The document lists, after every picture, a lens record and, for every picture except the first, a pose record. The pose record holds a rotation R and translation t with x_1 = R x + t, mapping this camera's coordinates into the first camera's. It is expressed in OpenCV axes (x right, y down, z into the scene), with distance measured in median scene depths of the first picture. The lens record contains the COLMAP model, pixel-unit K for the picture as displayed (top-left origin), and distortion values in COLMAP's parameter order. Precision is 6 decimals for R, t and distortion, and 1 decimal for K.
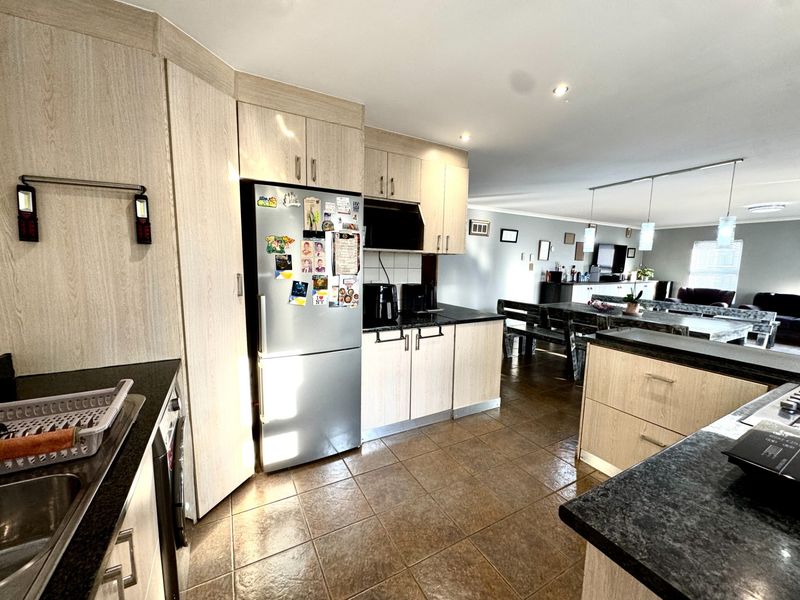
lens RADIAL K [[319.2, 0, 398.7], [0, 319.2, 299.1], [0, 0, 1]] dist [-0.002521, 0.001010]
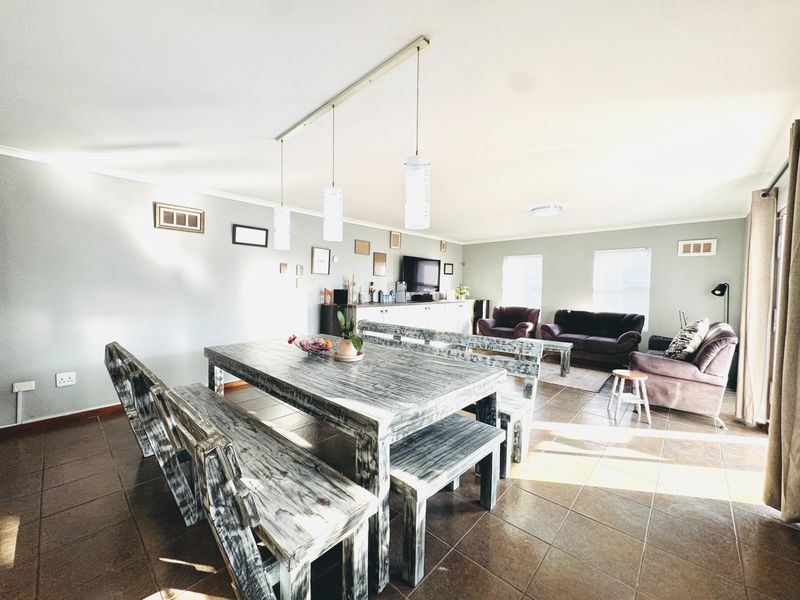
lens RADIAL K [[319.2, 0, 399.5], [0, 319.2, 297.0], [0, 0, 1]] dist [-0.002521, 0.001010]
pose [[0.947957, -0.017357, 0.317924, 1.039261], [0.043438, 0.996227, -0.075131, -0.021778], [-0.315420, 0.085031, 0.945135, 0.698022]]
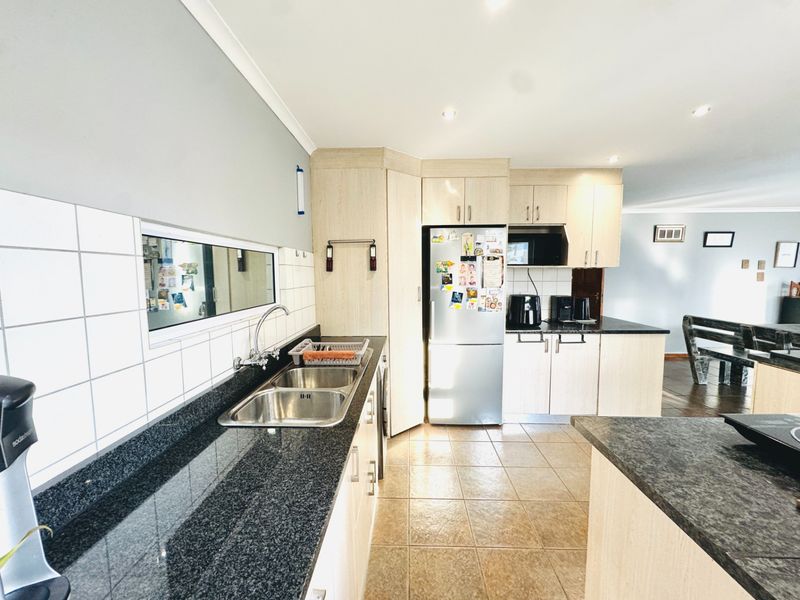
lens RADIAL K [[319.2, 0, 398.8], [0, 319.2, 297.9], [0, 0, 1]] dist [-0.002521, 0.001010]
pose [[0.860785, 0.017912, -0.508654, 0.144290], [-0.038625, 0.998798, -0.030192, 0.017988], [0.507502, 0.045636, 0.860441, -0.270577]]
